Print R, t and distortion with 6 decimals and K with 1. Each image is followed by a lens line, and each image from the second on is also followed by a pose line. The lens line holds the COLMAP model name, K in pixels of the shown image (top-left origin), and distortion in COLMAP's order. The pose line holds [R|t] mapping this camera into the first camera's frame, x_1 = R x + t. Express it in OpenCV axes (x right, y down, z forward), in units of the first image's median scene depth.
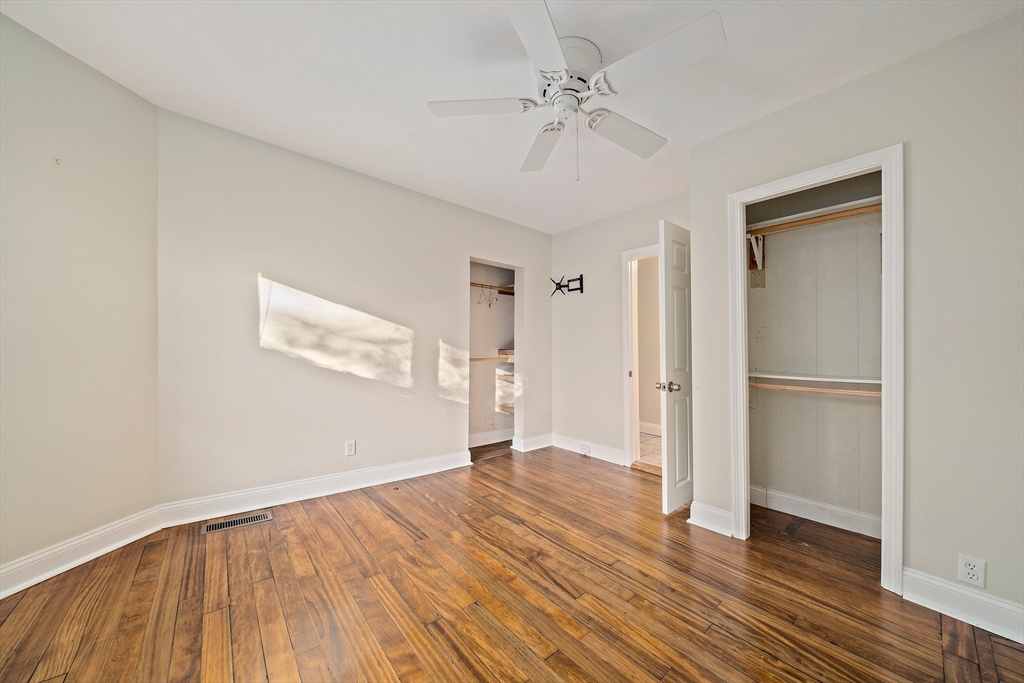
lens RADIAL K [[363.7, 0, 516.6], [0, 363.7, 343.2], [0, 0, 1]] dist [-0.001447, -0.000068]
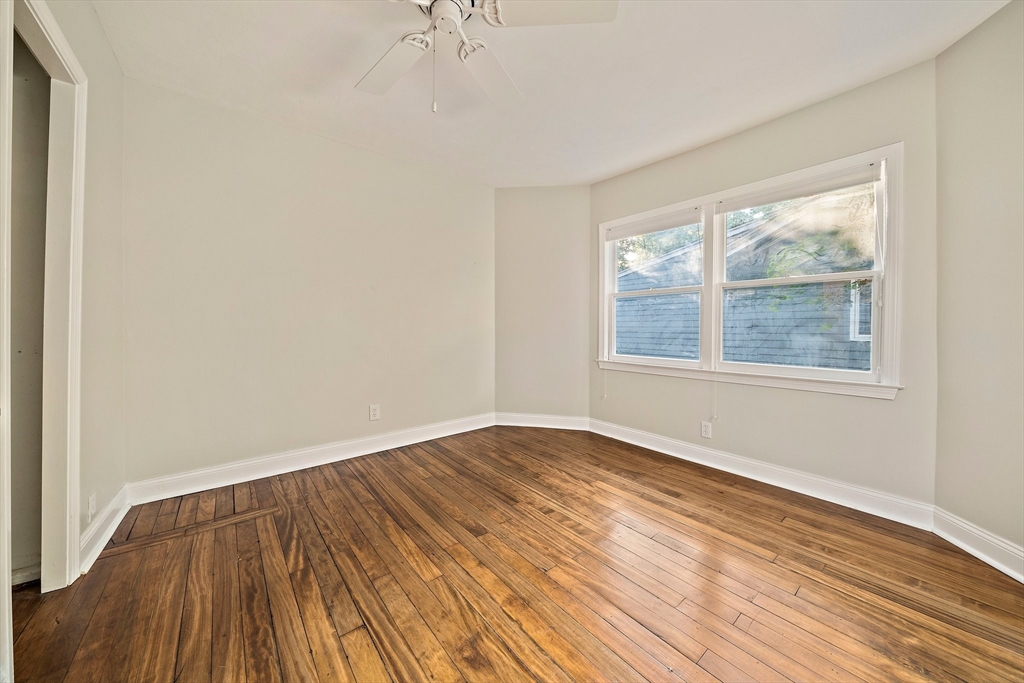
lens RADIAL K [[363.7, 0, 516.6], [0, 363.7, 343.2], [0, 0, 1]] dist [-0.001447, -0.000068]
pose [[-0.999451, -0.027522, 0.018432, -0.034494], [-0.027204, 0.999480, 0.017284, 0.076055], [-0.018898, 0.016773, -0.999681, 2.033303]]
